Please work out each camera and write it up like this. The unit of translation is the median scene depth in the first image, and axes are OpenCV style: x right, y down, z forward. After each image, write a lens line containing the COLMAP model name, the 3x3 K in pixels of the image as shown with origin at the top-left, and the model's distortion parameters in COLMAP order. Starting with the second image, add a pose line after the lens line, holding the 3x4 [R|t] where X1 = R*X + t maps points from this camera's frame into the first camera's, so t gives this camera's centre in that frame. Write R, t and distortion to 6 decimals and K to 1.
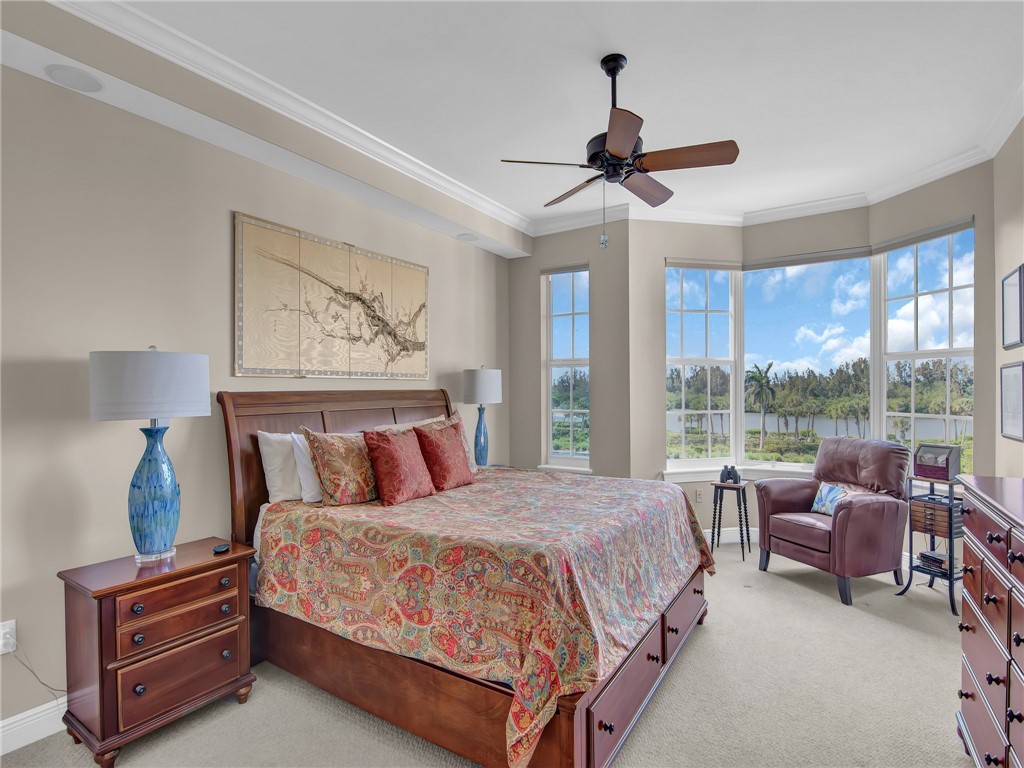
lens RADIAL K [[504.2, 0, 538.6], [0, 504.2, 389.7], [0, 0, 1]] dist [-0.009469, -0.004212]
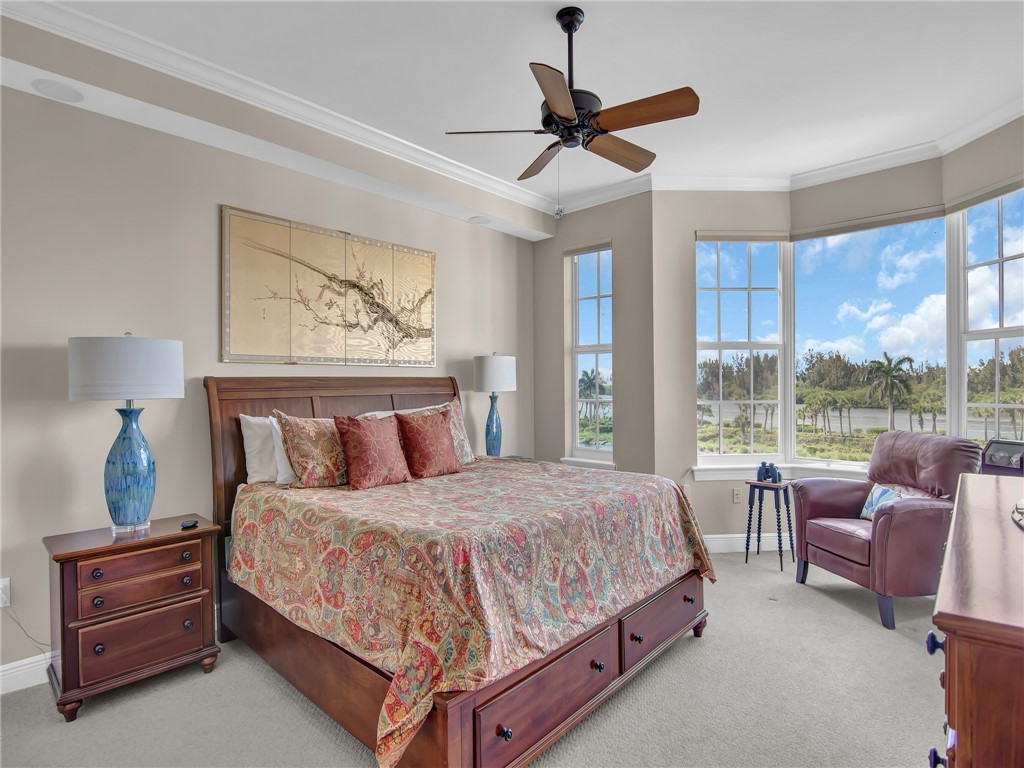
lens RADIAL K [[524.5, 0, 516.1], [0, 524.5, 381.9], [0, 0, 1]] dist [-0.010413, -0.004009]
pose [[0.984373, -0.001541, -0.176087, 0.195278], [0.001604, 0.999999, 0.000214, 0.015691], [0.176087, -0.000493, 0.984375, 0.034779]]
